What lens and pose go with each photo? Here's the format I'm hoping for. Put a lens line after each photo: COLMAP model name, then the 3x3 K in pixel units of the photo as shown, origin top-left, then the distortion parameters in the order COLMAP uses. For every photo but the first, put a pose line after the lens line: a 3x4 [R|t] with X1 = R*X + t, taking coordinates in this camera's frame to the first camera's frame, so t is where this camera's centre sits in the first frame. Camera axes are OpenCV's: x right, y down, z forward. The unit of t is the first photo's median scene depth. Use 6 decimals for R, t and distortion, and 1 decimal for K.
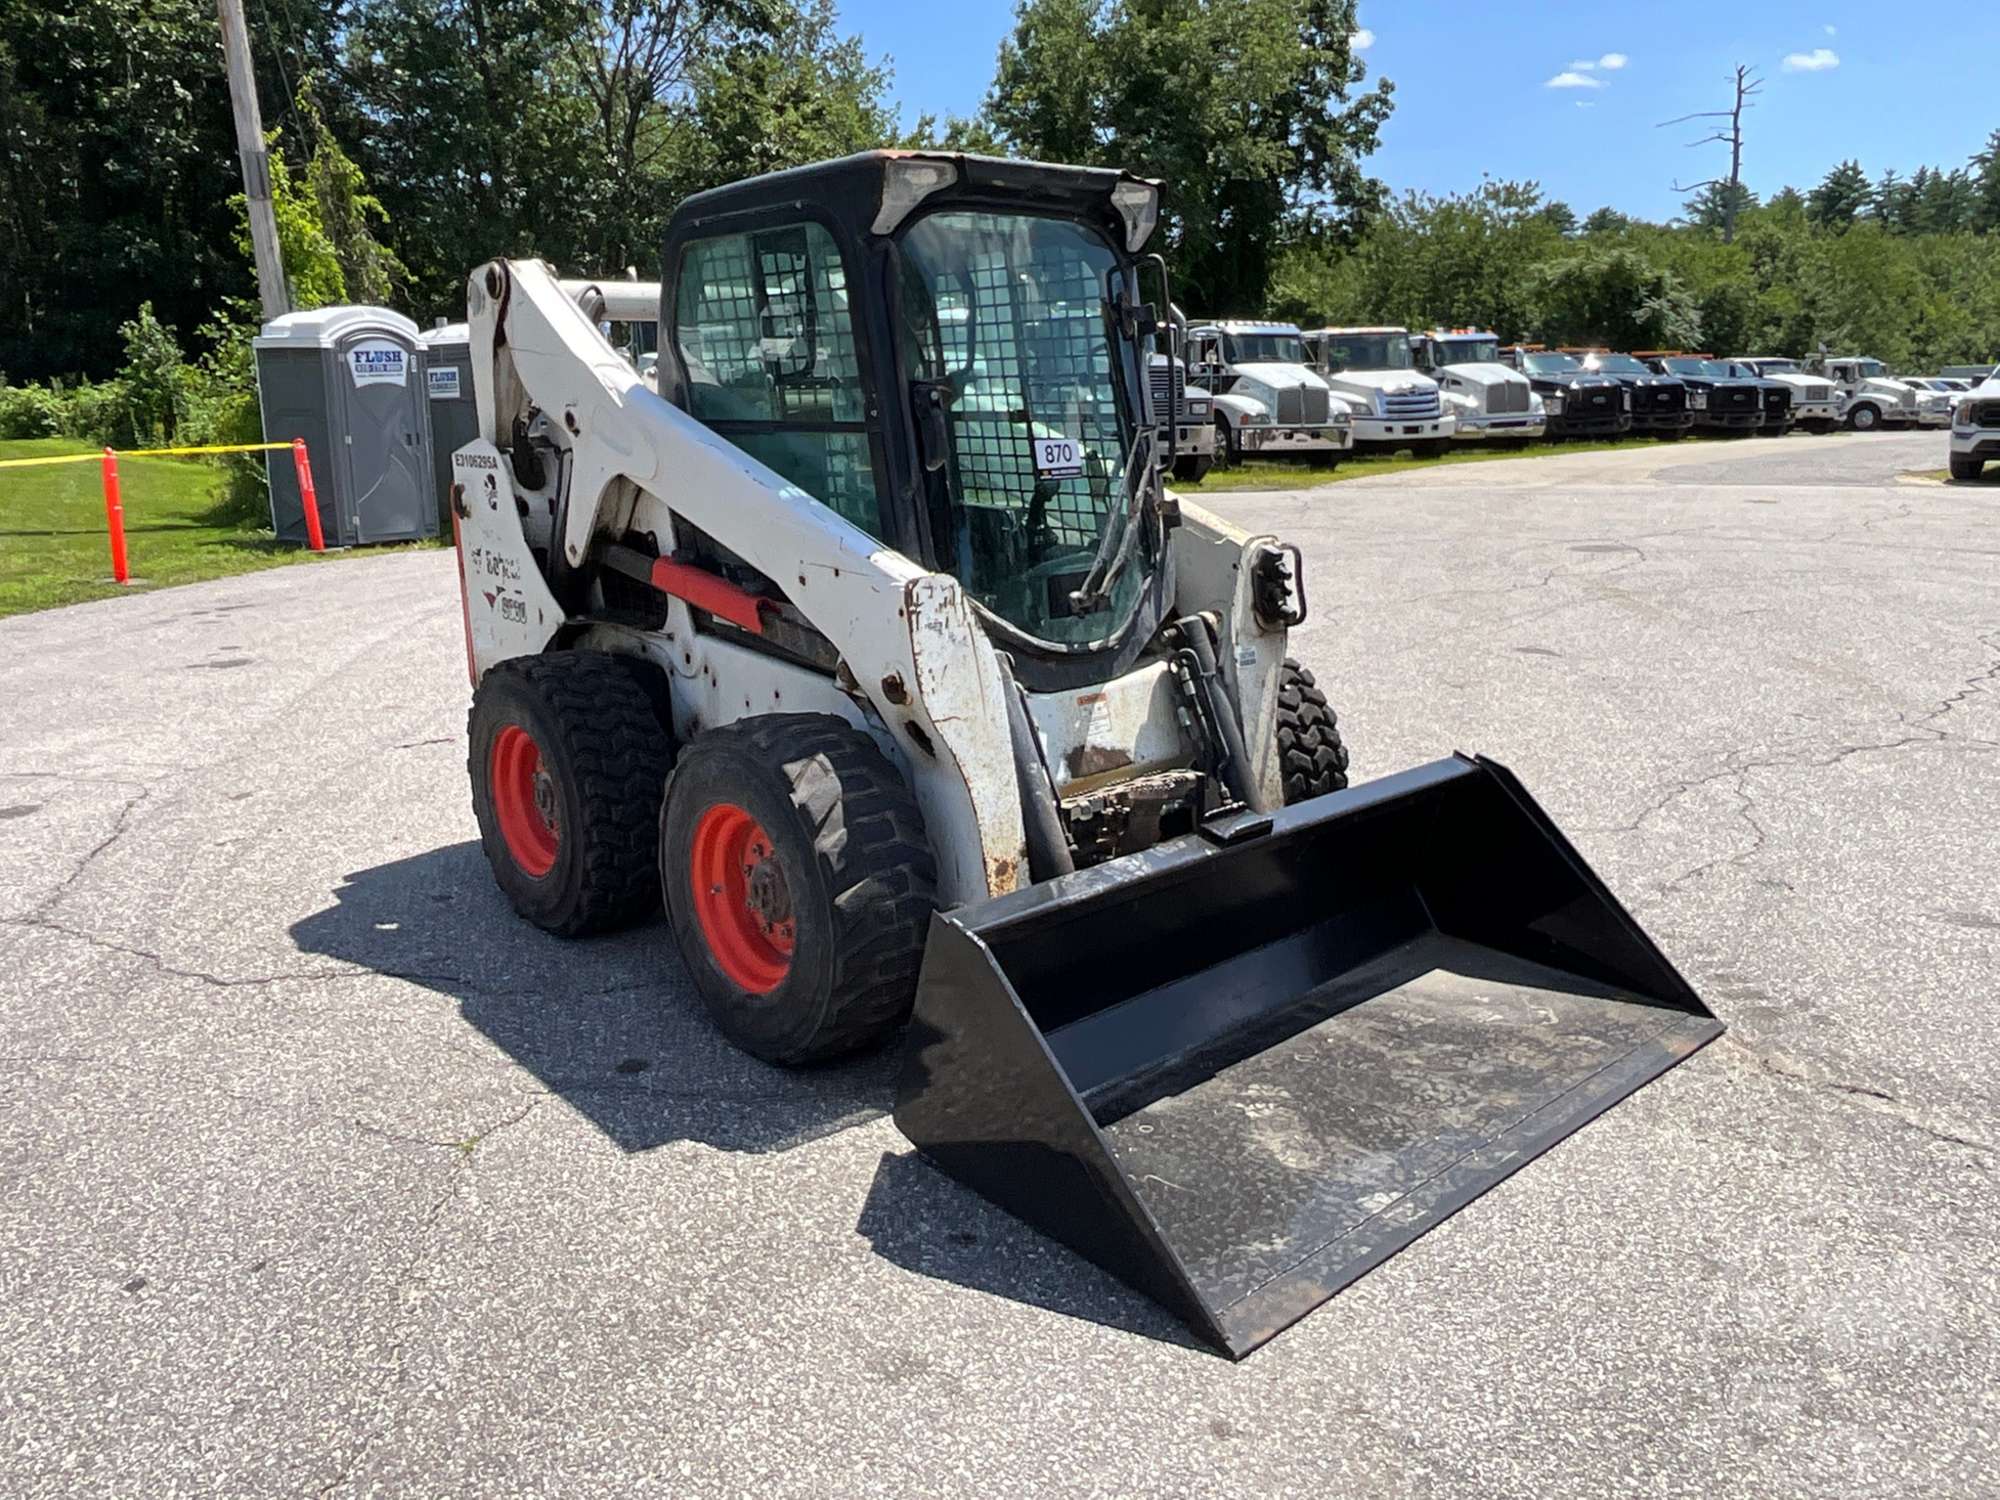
lens RADIAL K [[1486.9, 0, 1005.7], [0, 1486.9, 736.8], [0, 0, 1]] dist [-0.002208, -0.005092]
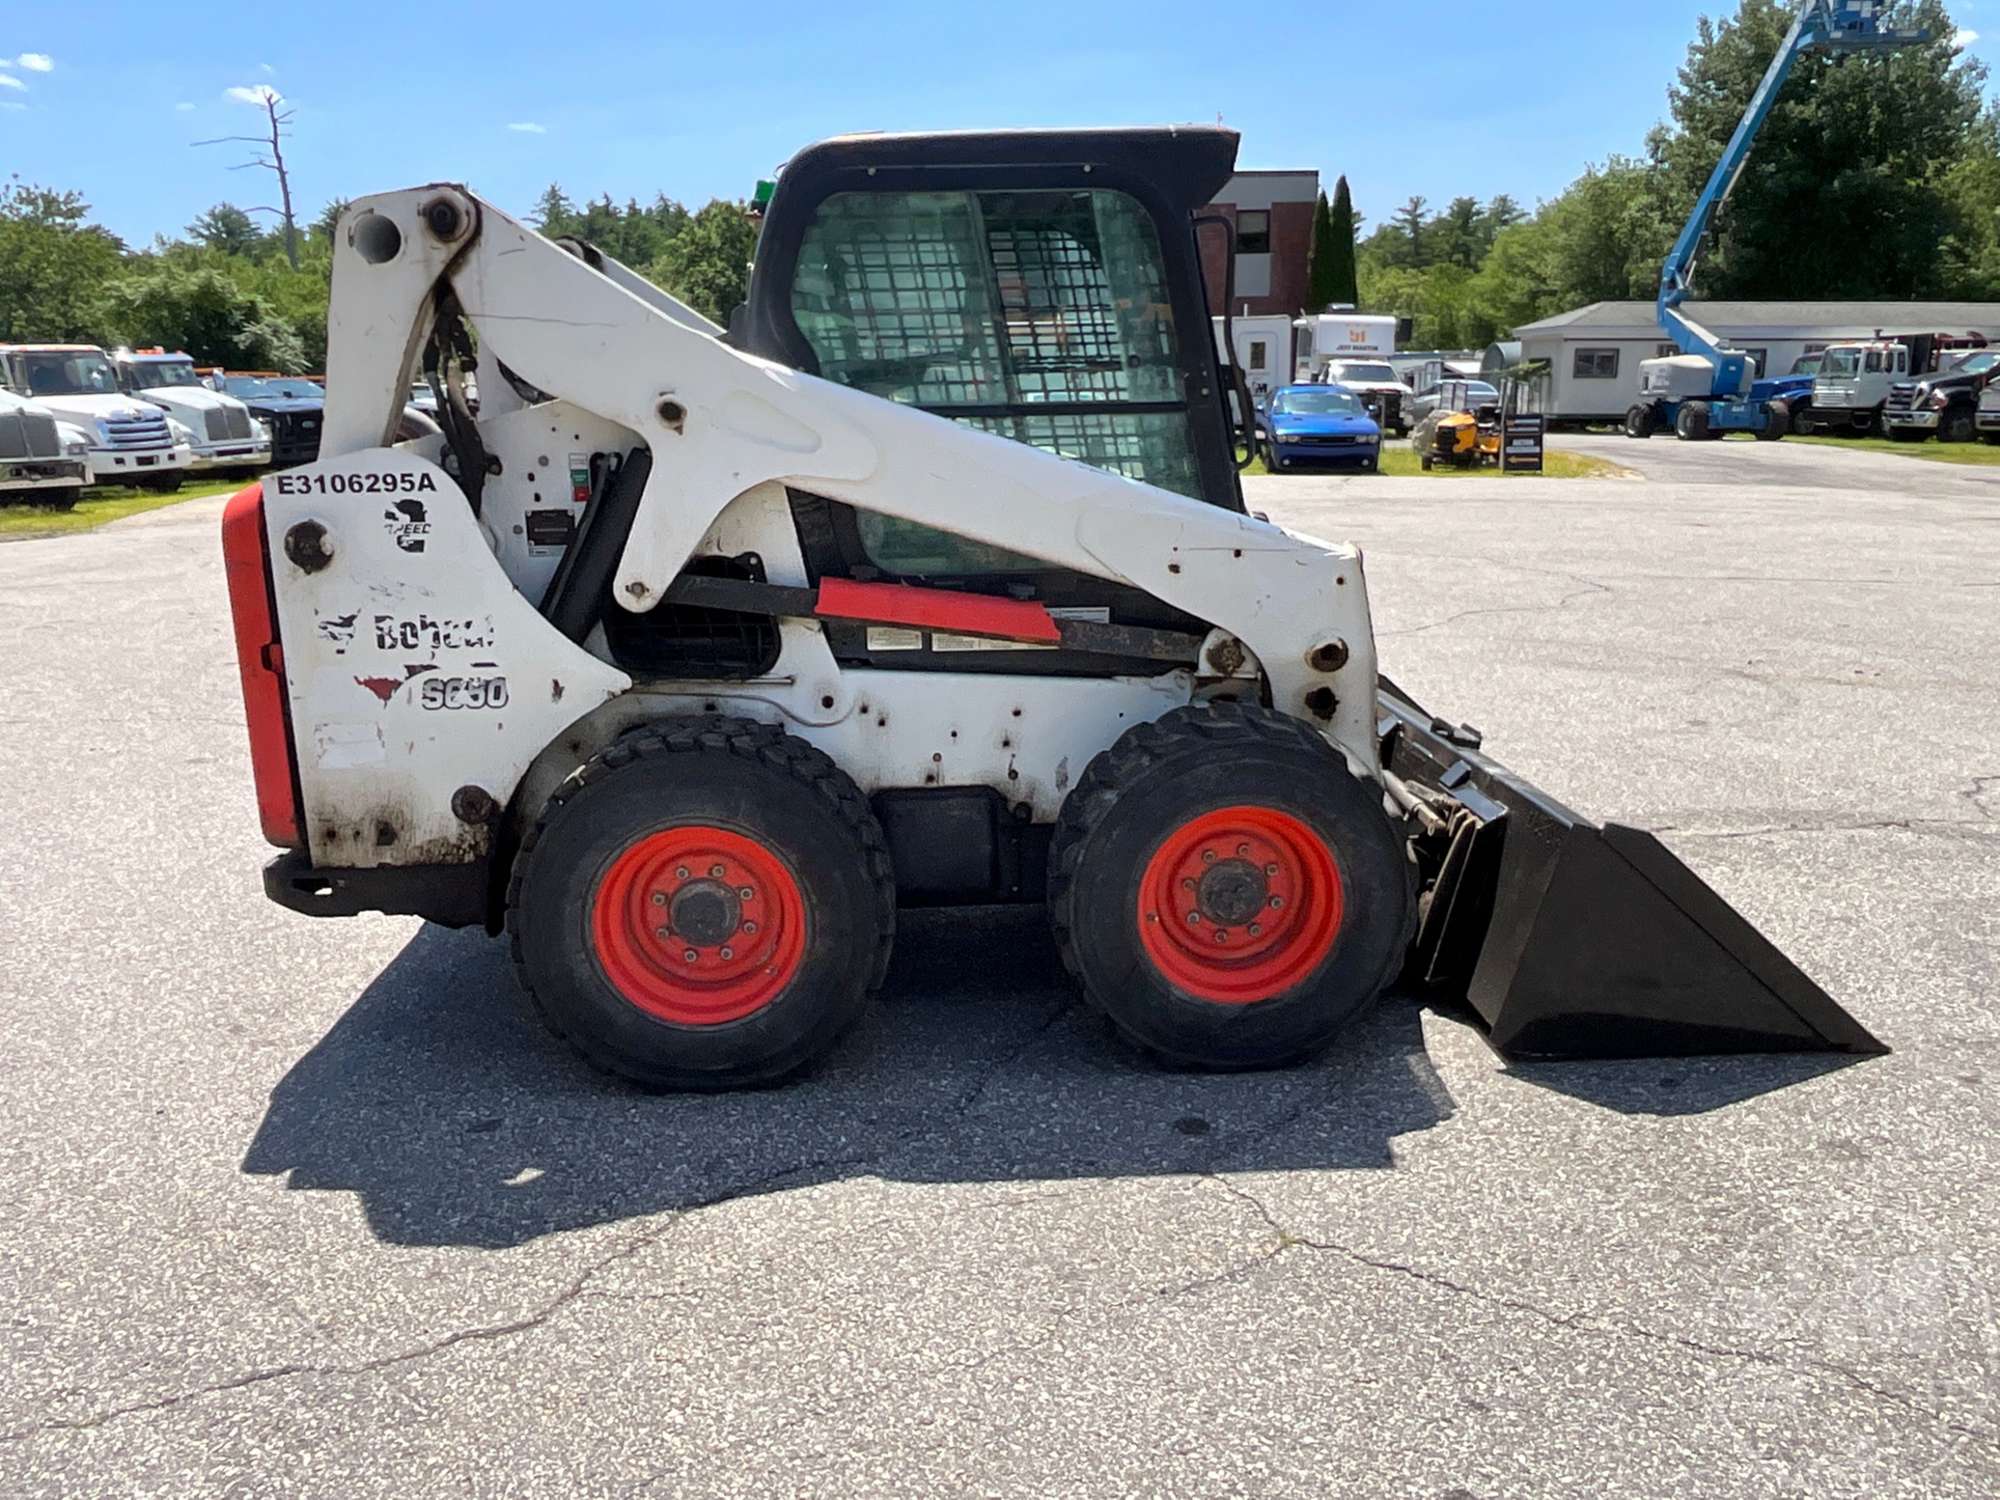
lens RADIAL K [[1486.9, 0, 997.0], [0, 1486.9, 750.5], [0, 0, 1]] dist [-0.002208, -0.005092]
pose [[0.621906, -0.183322, 0.761332, -0.217045], [0.190825, 0.978383, 0.079708, -0.020472], [-0.759486, 0.095710, 0.643444, 0.112420]]
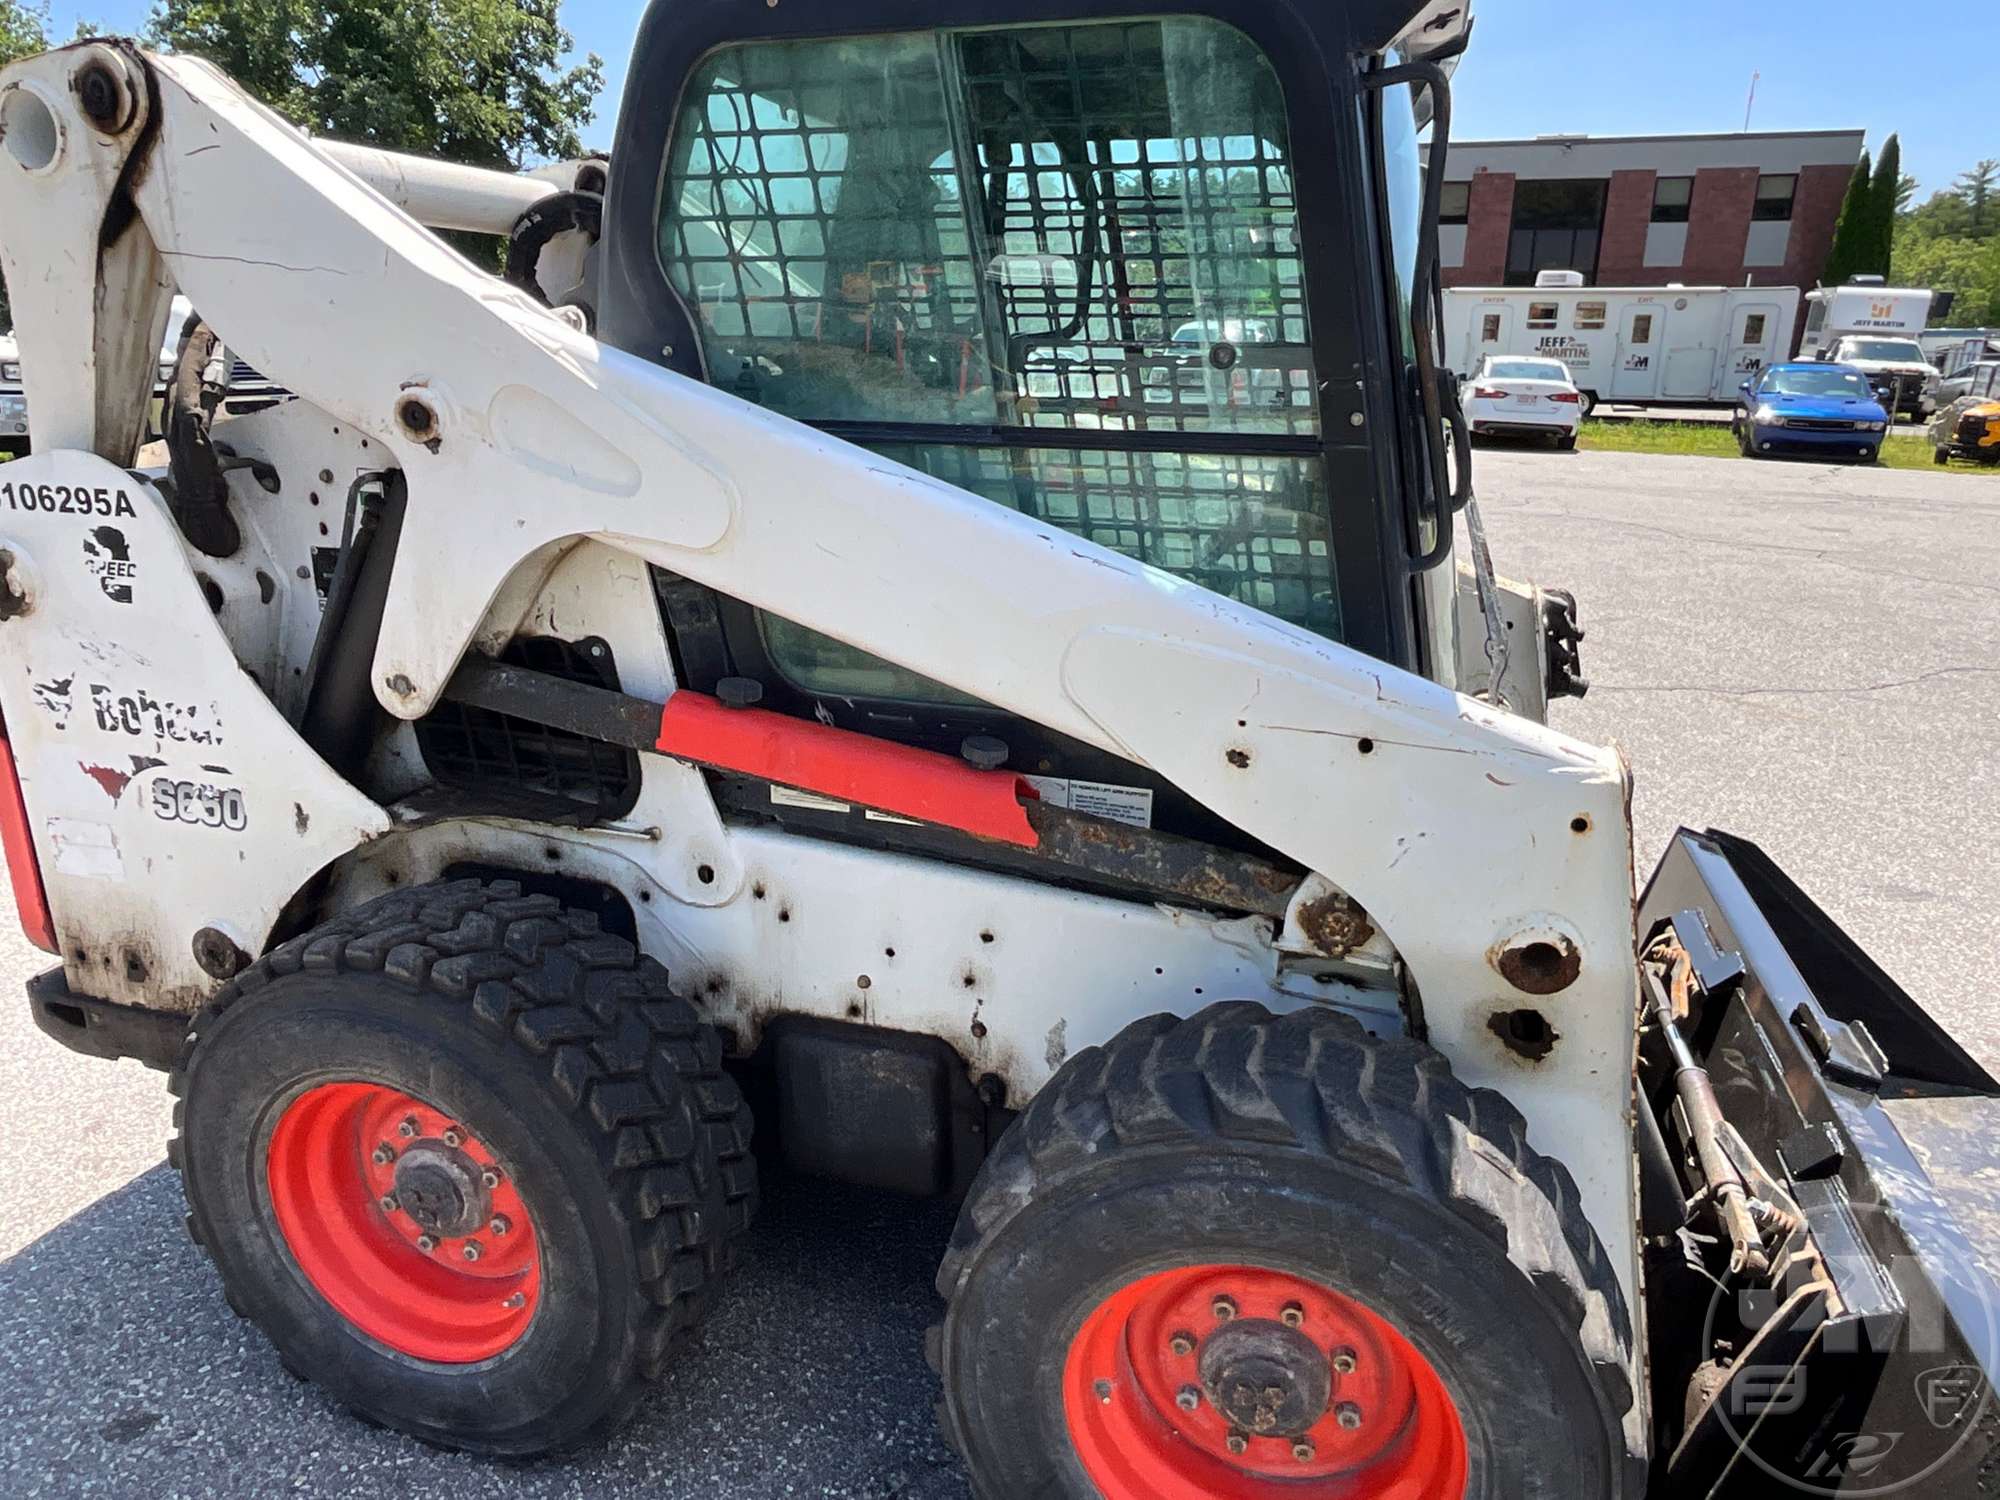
lens RADIAL K [[1286.9, 0, 995.7], [0, 1286.9, 753.7], [0, 0, 1]] dist [-0.018647, 0.016970]
pose [[0.853744, -0.134497, 0.503023, -0.096908], [0.096496, 0.990198, 0.100979, -0.036312], [-0.511674, -0.037670, 0.858354, 0.154406]]
